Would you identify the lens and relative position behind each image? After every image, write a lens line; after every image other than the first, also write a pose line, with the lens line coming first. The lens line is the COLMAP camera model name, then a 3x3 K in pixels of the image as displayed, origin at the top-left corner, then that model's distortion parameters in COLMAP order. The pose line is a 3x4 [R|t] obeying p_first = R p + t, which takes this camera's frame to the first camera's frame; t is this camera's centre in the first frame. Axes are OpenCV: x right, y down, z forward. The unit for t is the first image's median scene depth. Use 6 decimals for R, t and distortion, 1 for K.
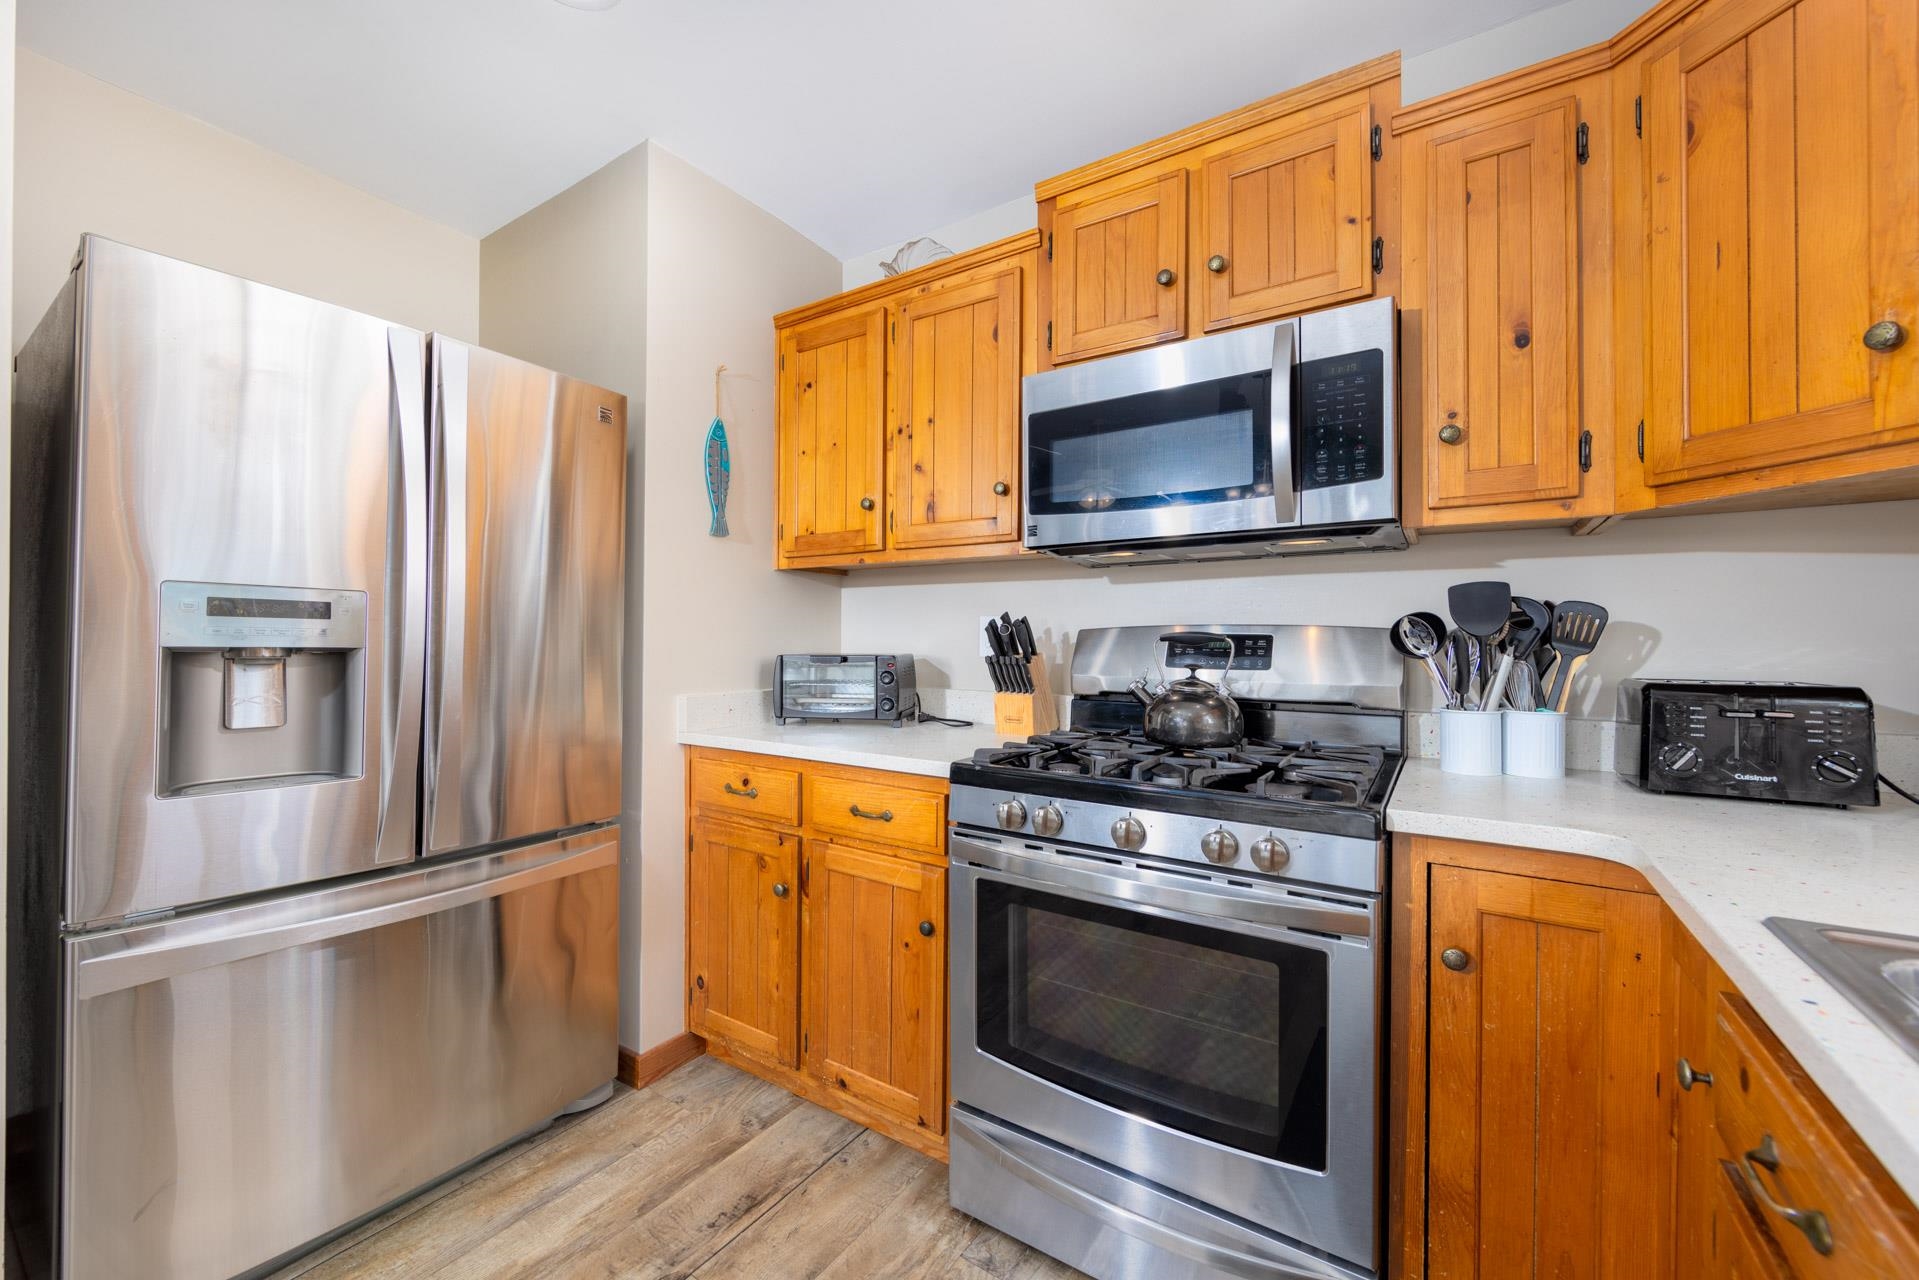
lens RADIAL K [[749.8, 0, 963.6], [0, 749.8, 636.8], [0, 0, 1]] dist [-0.003677, -0.000050]
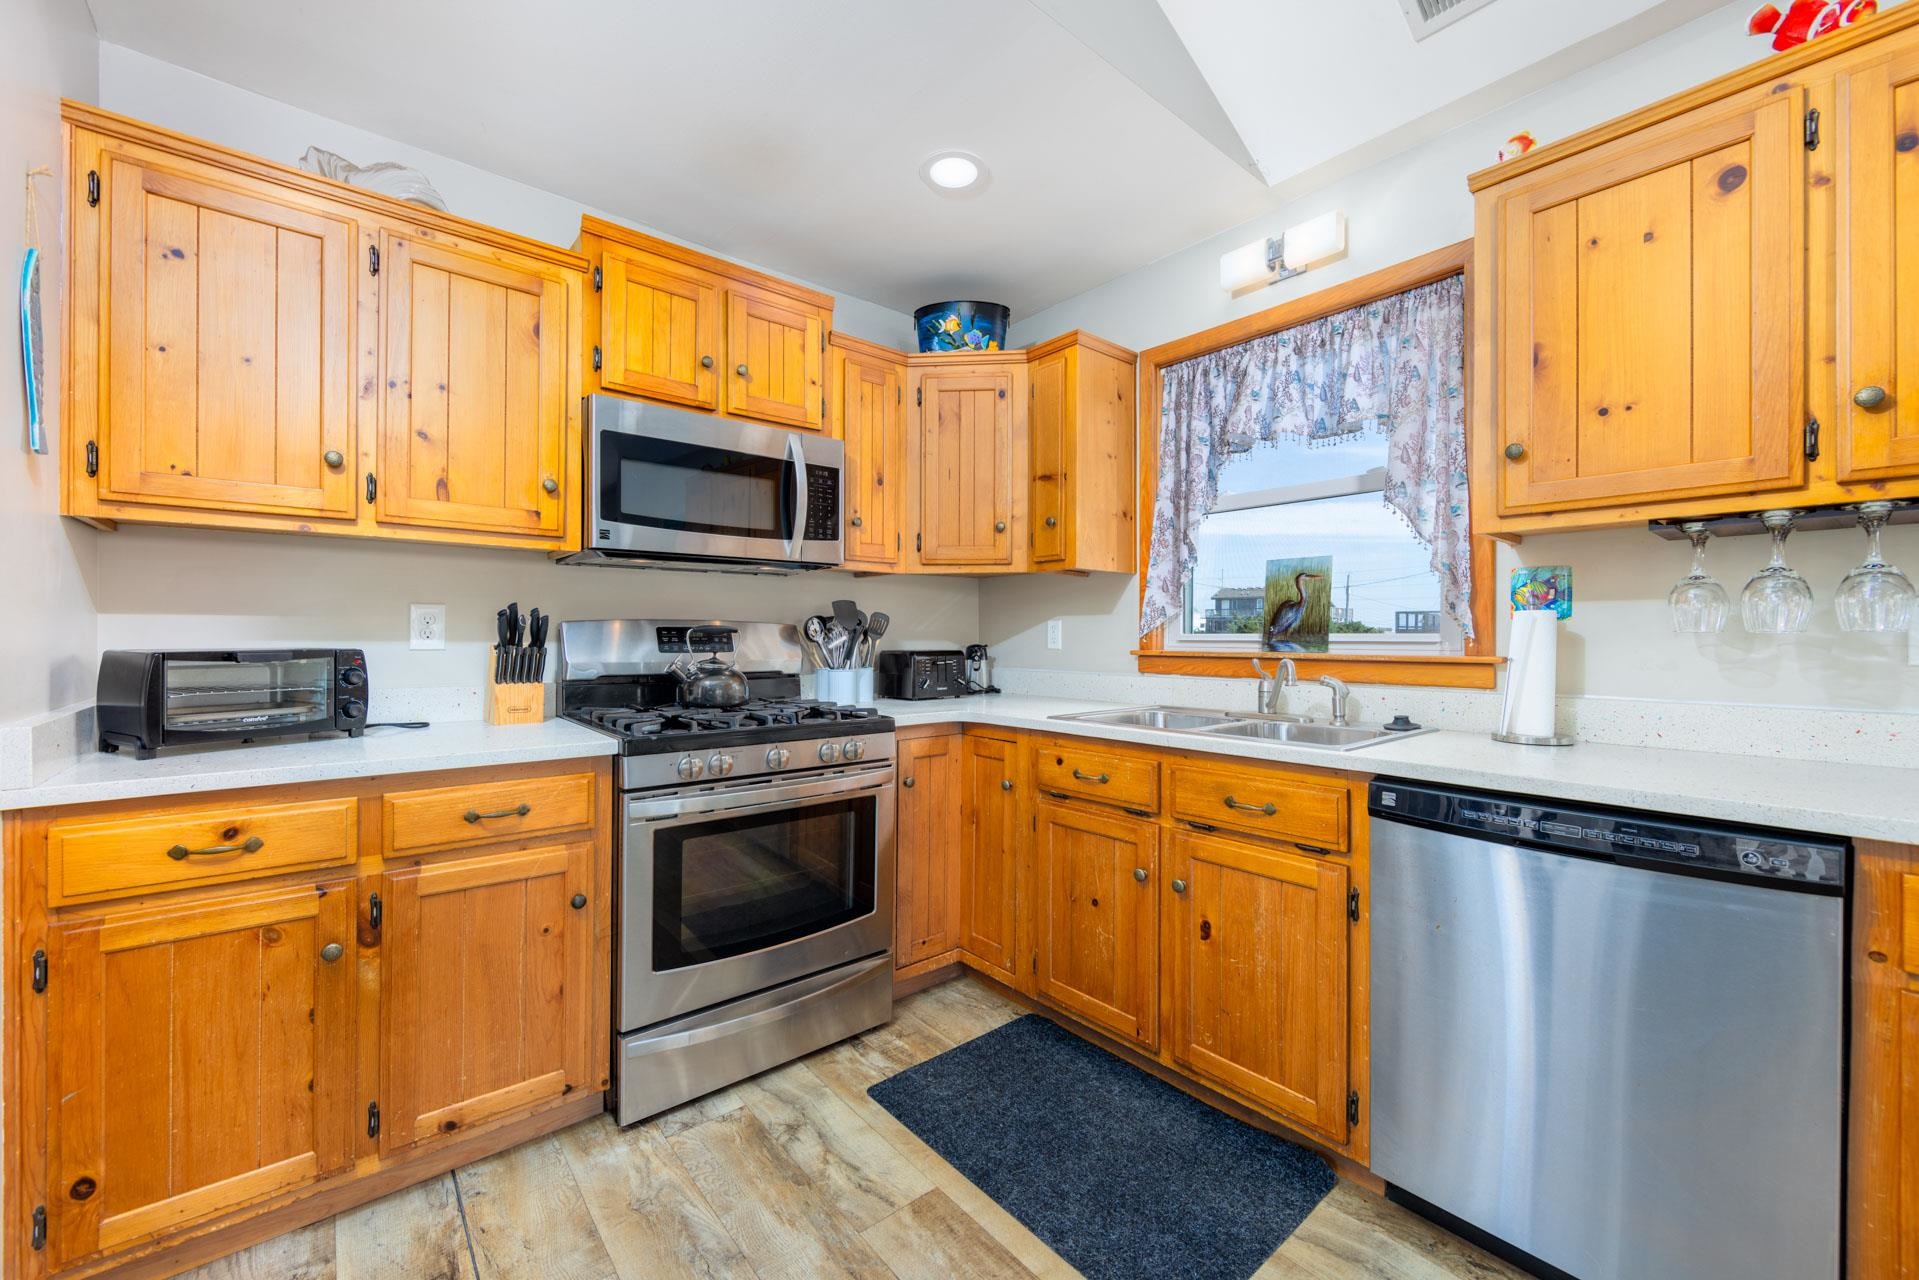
lens RADIAL K [[749.8, 0, 958.0], [0, 749.8, 637.9], [0, 0, 1]] dist [-0.003677, -0.000050]
pose [[0.286339, -0.006078, 0.958109, -0.879341], [-0.005210, 0.999955, 0.007901, 0.003432], [-0.958114, -0.007254, 0.286295, 0.174983]]
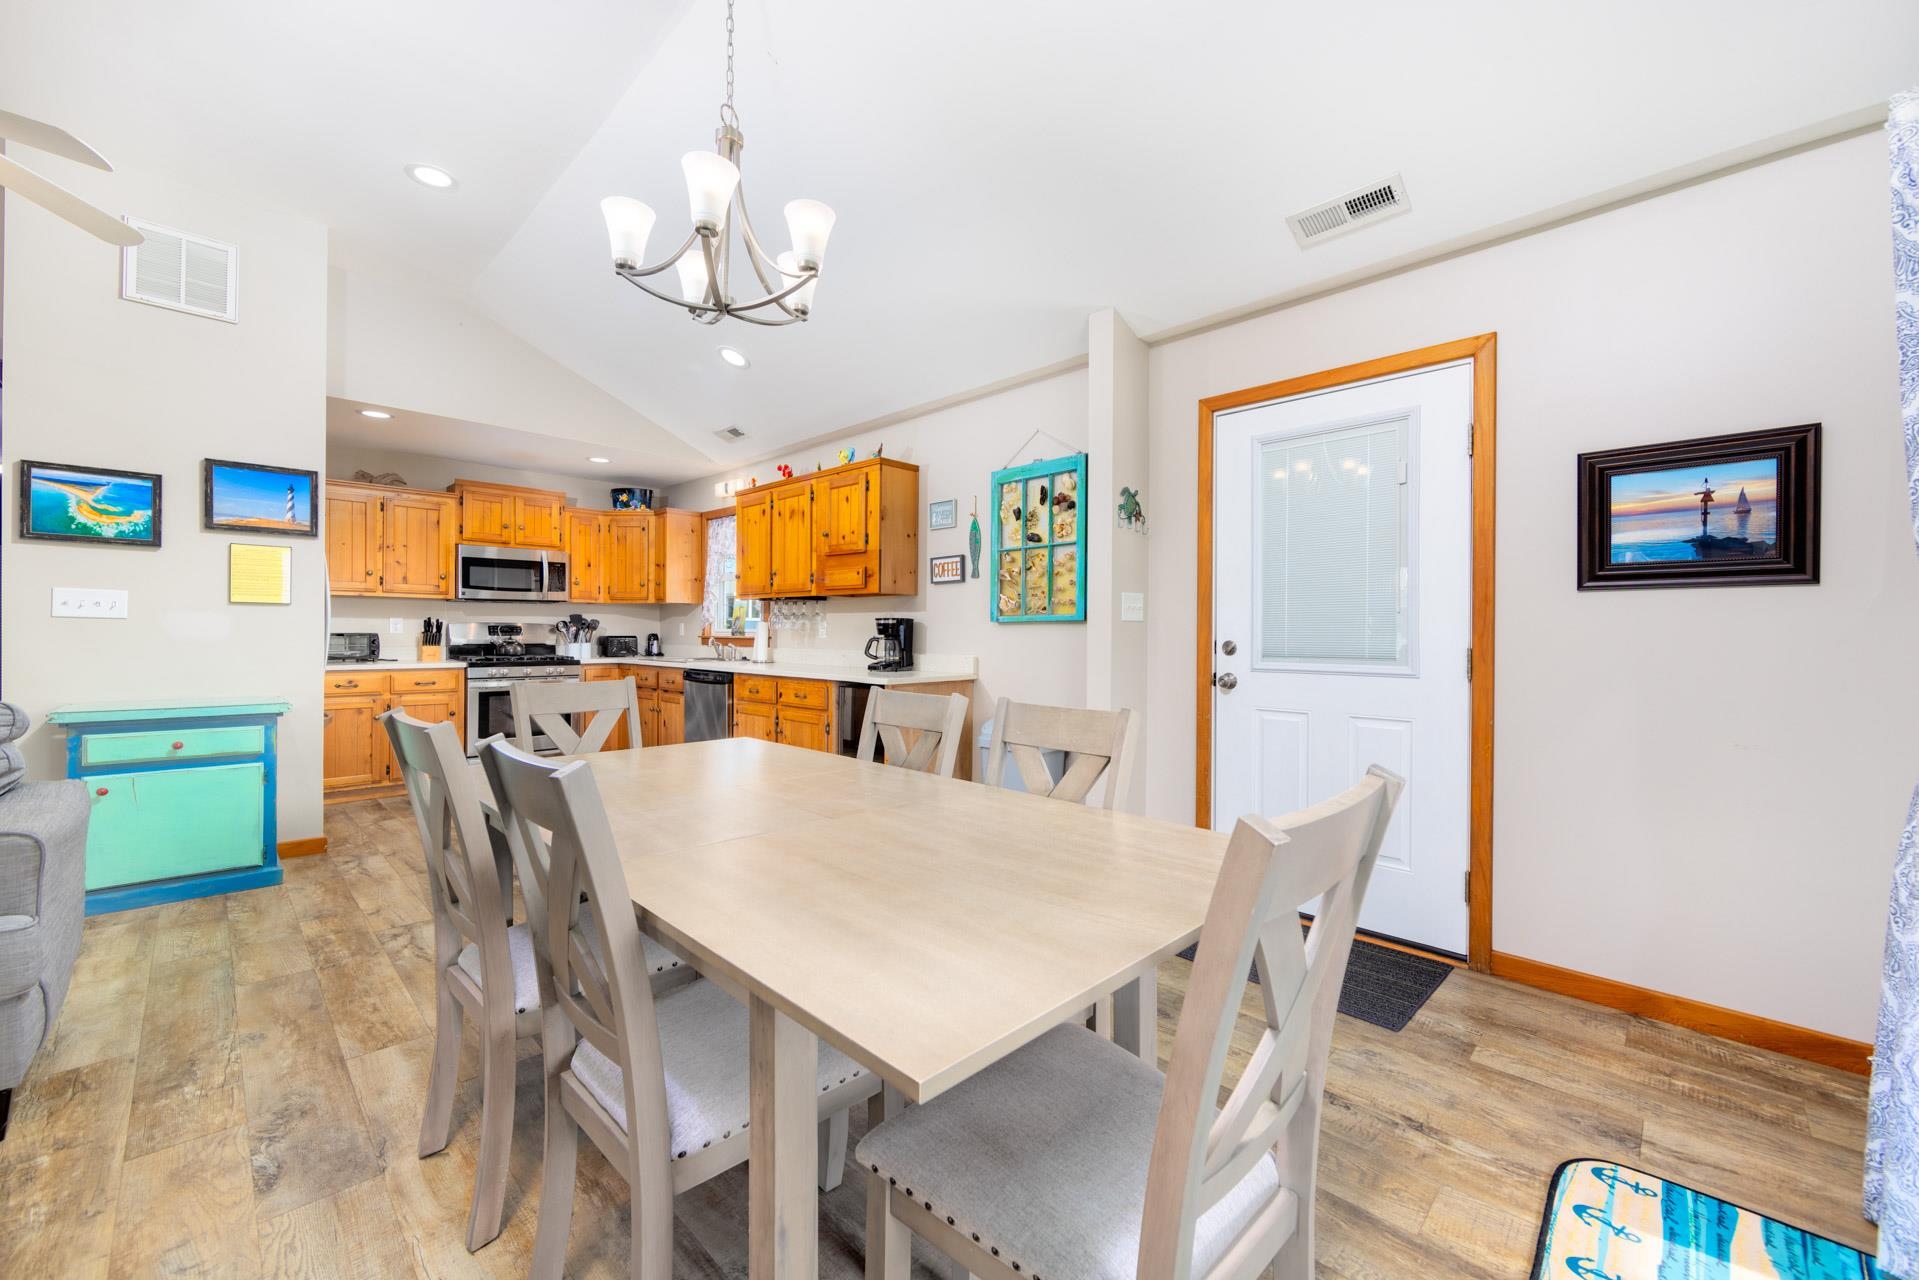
lens RADIAL K [[749.8, 0, 959.4], [0, 749.8, 635.5], [0, 0, 1]] dist [-0.003677, -0.000050]
pose [[0.192819, -0.008705, 0.981196, -2.781551], [-0.009264, 0.999900, 0.010692, -0.014283], [-0.981191, -0.011151, 0.192719, -1.791831]]
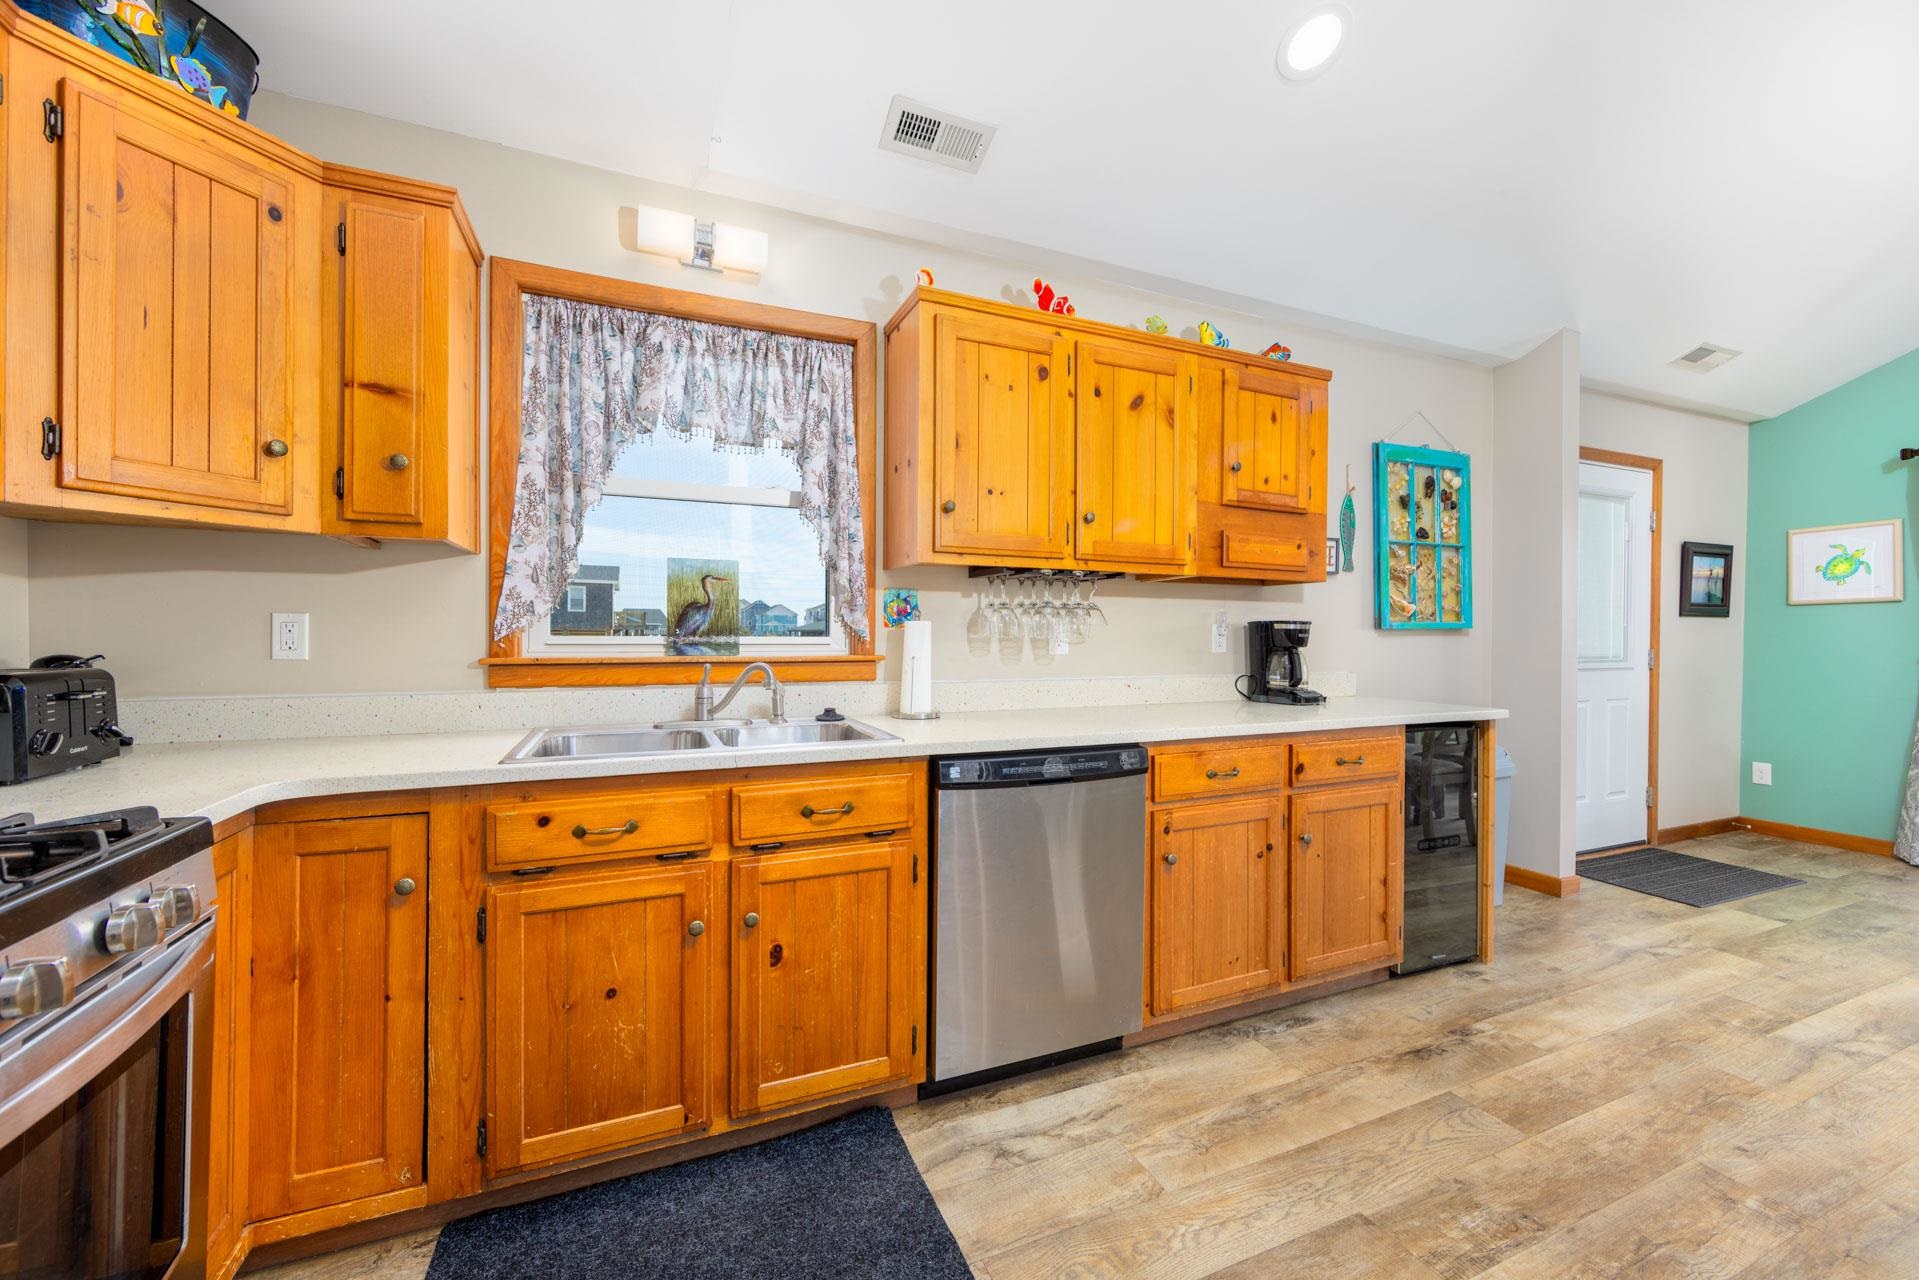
lens RADIAL K [[749.8, 0, 959.7], [0, 749.8, 639.5], [0, 0, 1]] dist [-0.003677, -0.000050]
pose [[-0.833823, -0.013165, 0.551875, -0.511044], [-0.011364, 0.999913, 0.006683, -0.005601], [-0.551915, -0.000699, -0.833900, 0.842648]]
